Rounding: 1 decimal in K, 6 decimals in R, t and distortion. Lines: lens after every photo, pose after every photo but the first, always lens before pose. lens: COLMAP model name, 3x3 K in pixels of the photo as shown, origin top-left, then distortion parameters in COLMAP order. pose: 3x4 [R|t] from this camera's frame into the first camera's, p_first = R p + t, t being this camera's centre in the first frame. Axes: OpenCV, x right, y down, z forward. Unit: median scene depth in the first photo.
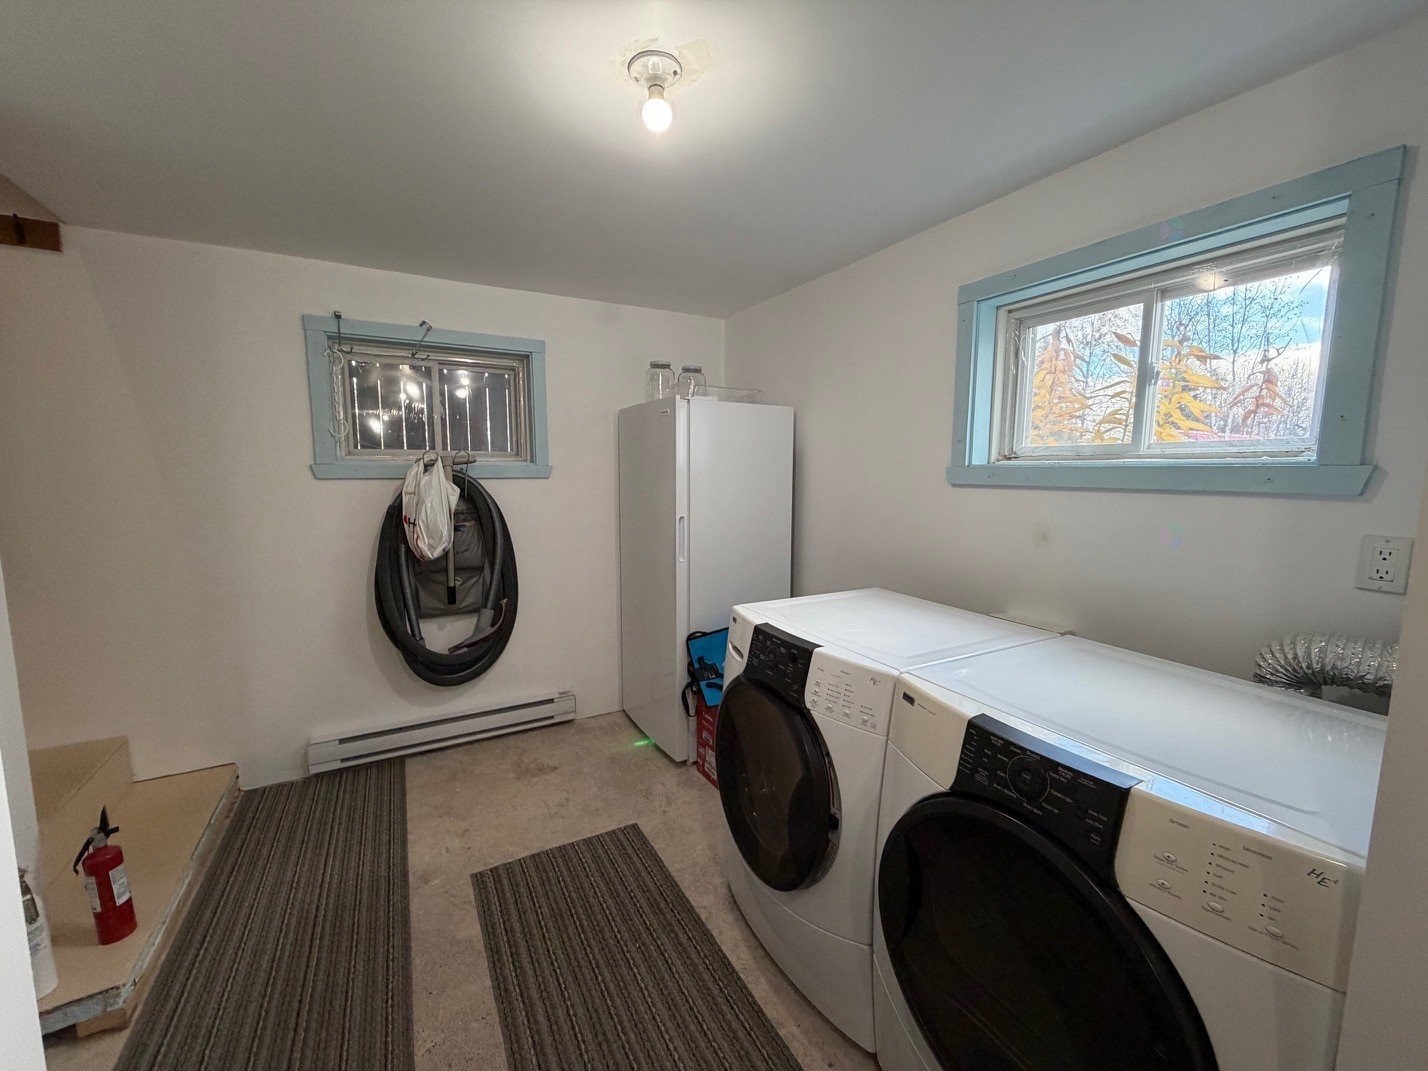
lens RADIAL K [[569.1, 0, 711.2], [0, 569.1, 534.4], [0, 0, 1]] dist [-0.009632, -0.000671]
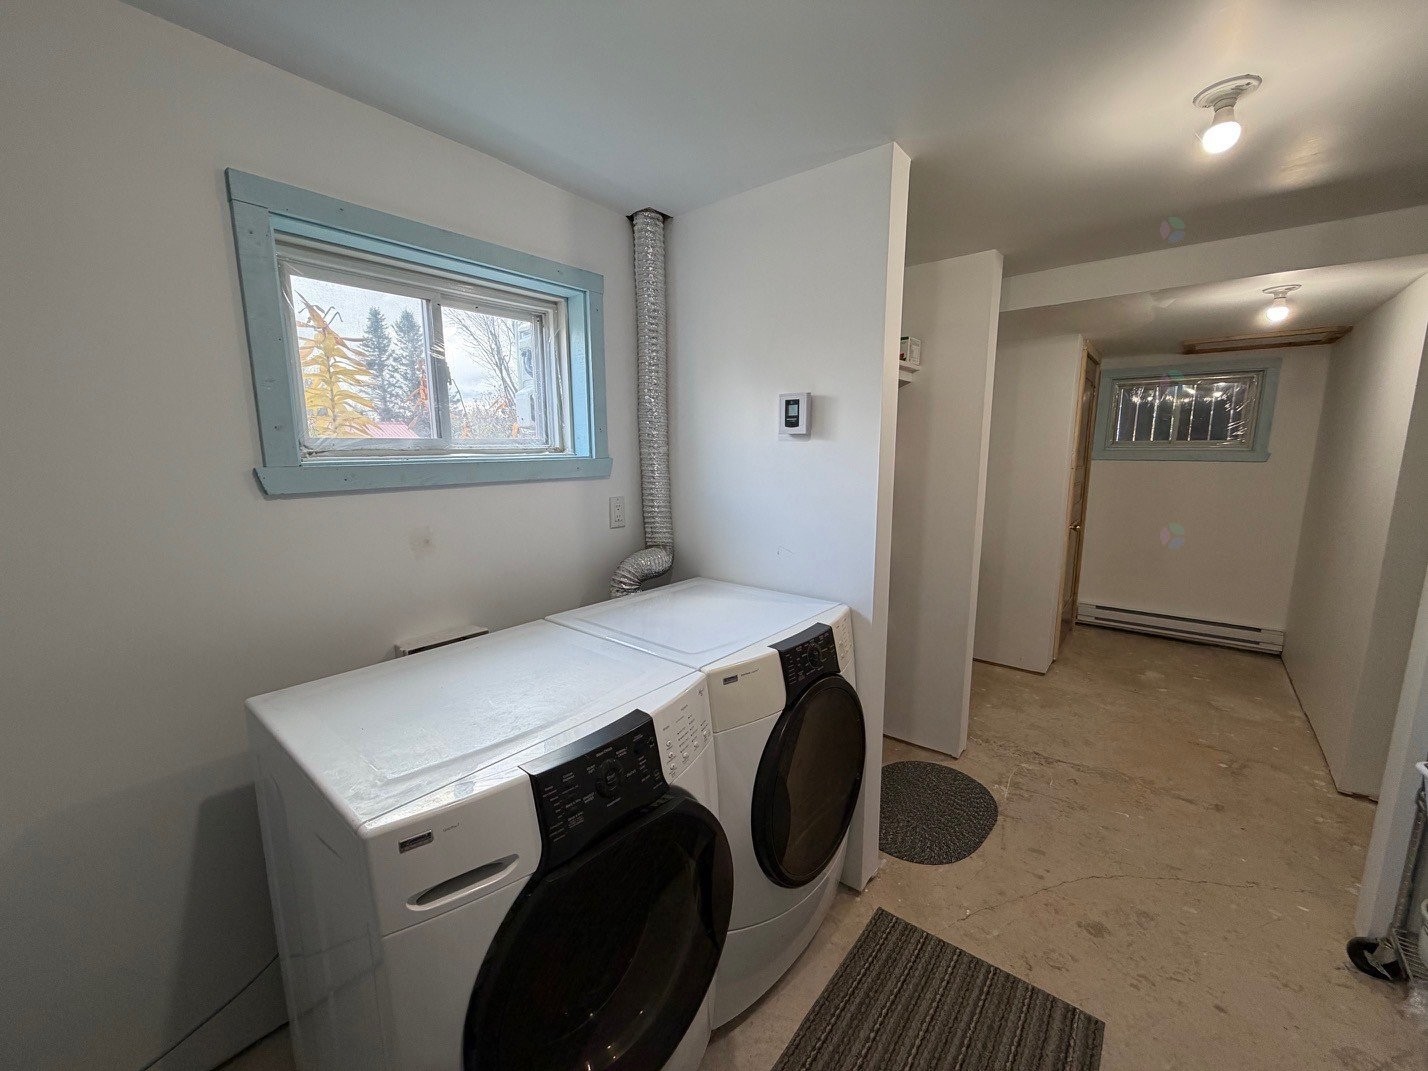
lens RADIAL K [[569.1, 0, 713.1], [0, 569.1, 539.8], [0, 0, 1]] dist [-0.009632, -0.000671]
pose [[-0.370721, -0.153210, 0.916020, -0.478928], [0.112527, 0.971624, 0.208051, -0.163125], [-0.921902, 0.180206, -0.342961, 1.071634]]
